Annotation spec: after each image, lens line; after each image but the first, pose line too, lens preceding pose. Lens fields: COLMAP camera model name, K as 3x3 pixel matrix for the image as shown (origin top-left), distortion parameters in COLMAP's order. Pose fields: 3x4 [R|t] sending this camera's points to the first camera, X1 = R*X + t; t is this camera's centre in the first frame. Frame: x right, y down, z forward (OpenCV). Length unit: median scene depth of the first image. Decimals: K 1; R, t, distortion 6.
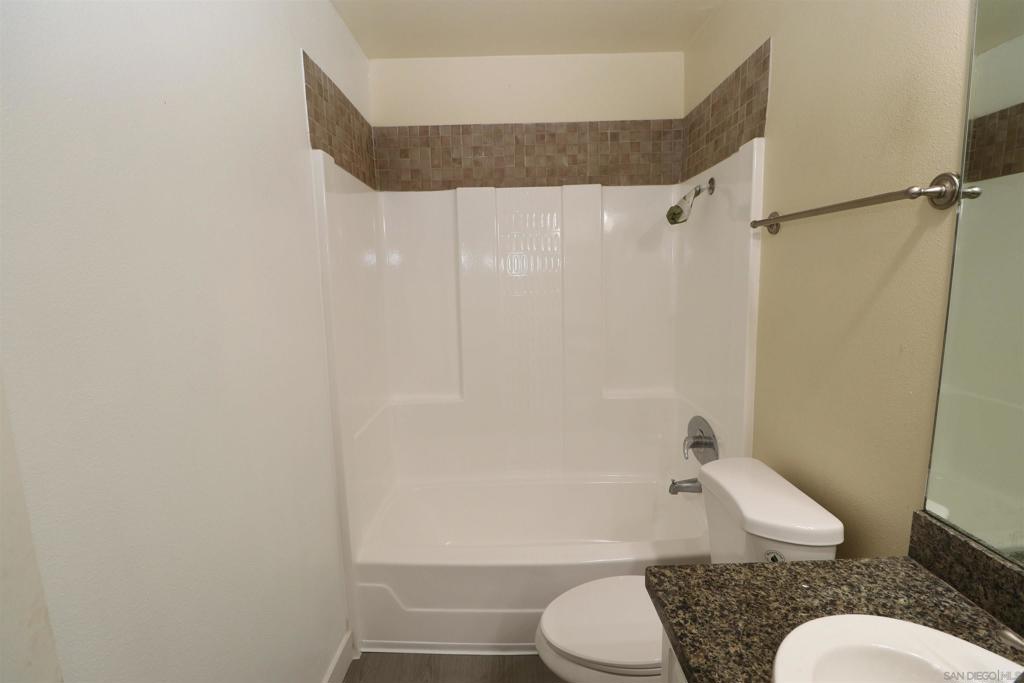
lens RADIAL K [[473.1, 0, 510.6], [0, 473.1, 341.6], [0, 0, 1]] dist [-0.001405, -0.013978]
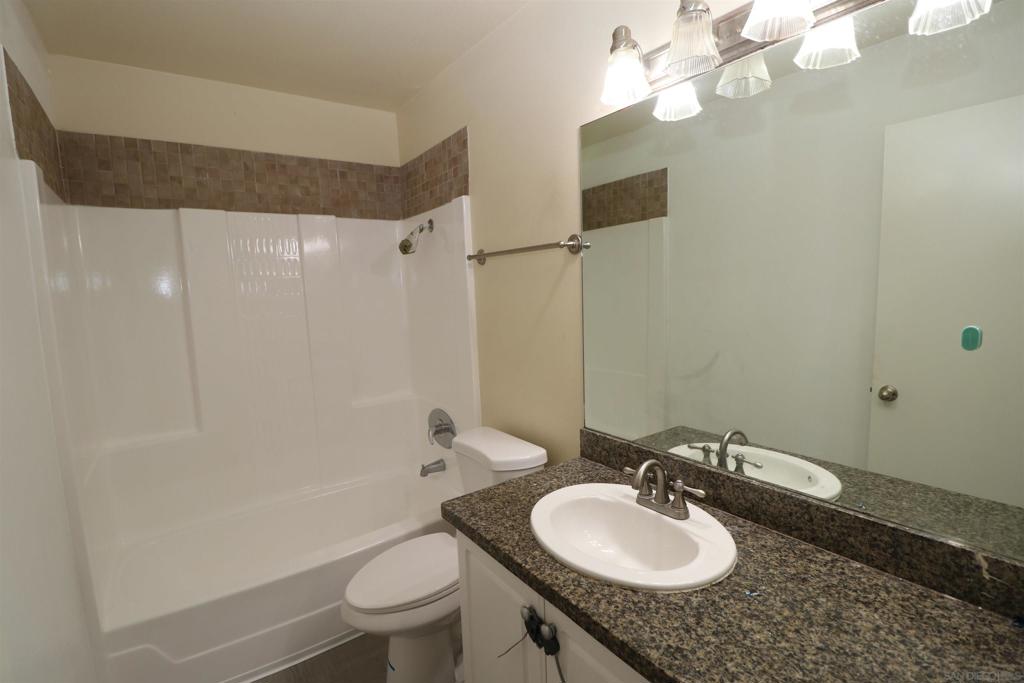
lens RADIAL K [[473.1, 0, 510.6], [0, 473.1, 341.6], [0, 0, 1]] dist [-0.001405, -0.013978]
pose [[0.813830, -0.073977, 0.576375, -0.175842], [0.100666, 0.994815, -0.014456, 0.025017], [-0.572317, 0.069786, 0.817057, -0.161071]]
